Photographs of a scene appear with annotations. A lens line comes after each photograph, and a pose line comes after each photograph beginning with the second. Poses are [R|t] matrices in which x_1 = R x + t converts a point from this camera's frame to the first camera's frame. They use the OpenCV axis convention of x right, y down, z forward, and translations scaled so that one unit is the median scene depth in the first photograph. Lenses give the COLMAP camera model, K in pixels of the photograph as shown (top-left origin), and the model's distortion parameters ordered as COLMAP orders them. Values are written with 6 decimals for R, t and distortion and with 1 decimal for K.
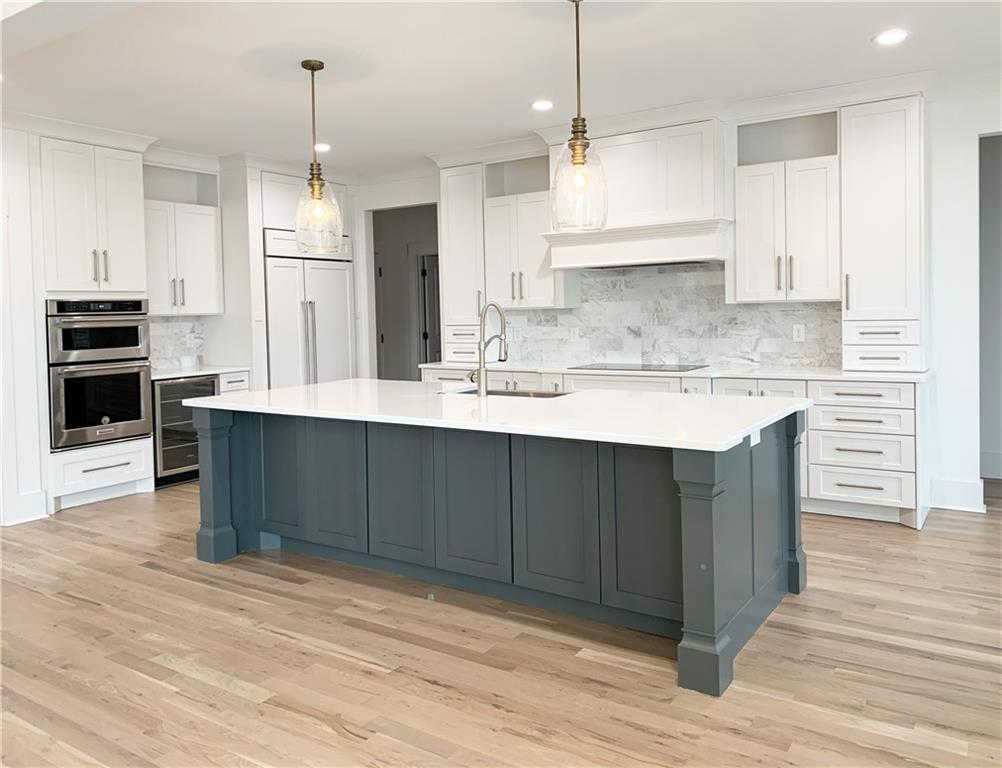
lens RADIAL K [[777.6, 0, 478.9], [0, 777.6, 327.0], [0, 0, 1]] dist [0.015137, -0.002253]
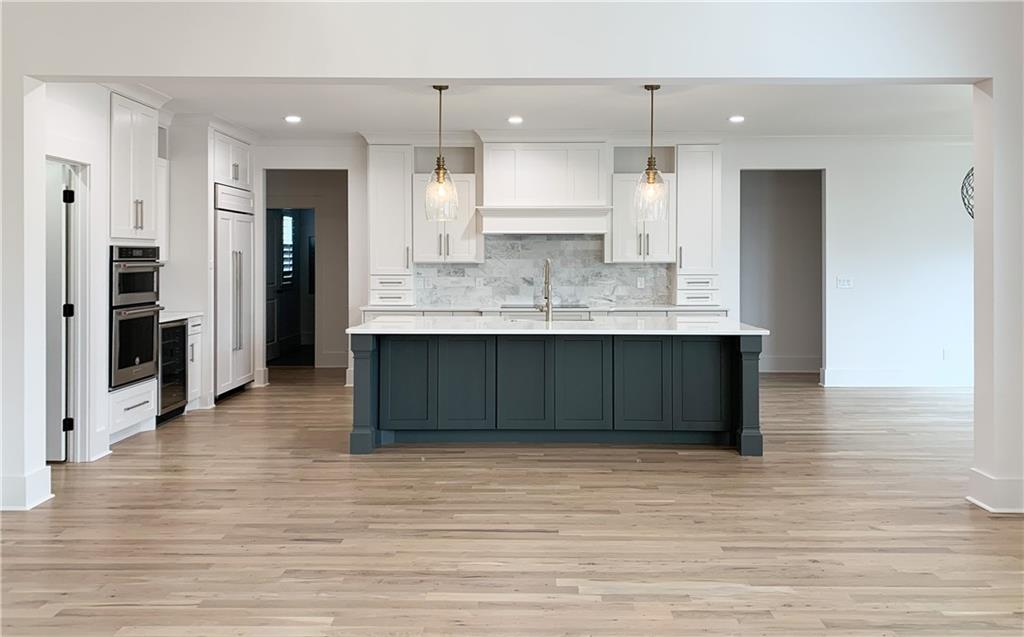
lens RADIAL K [[839.5, 0, 511.1], [0, 839.5, 258.8], [0, 0, 1]] dist [0.039360, -0.008293]
pose [[0.832028, 0.023378, 0.554241, -0.689997], [-0.008079, 0.999516, -0.030033, 0.011797], [-0.554675, 0.020510, 0.831814, -0.233843]]
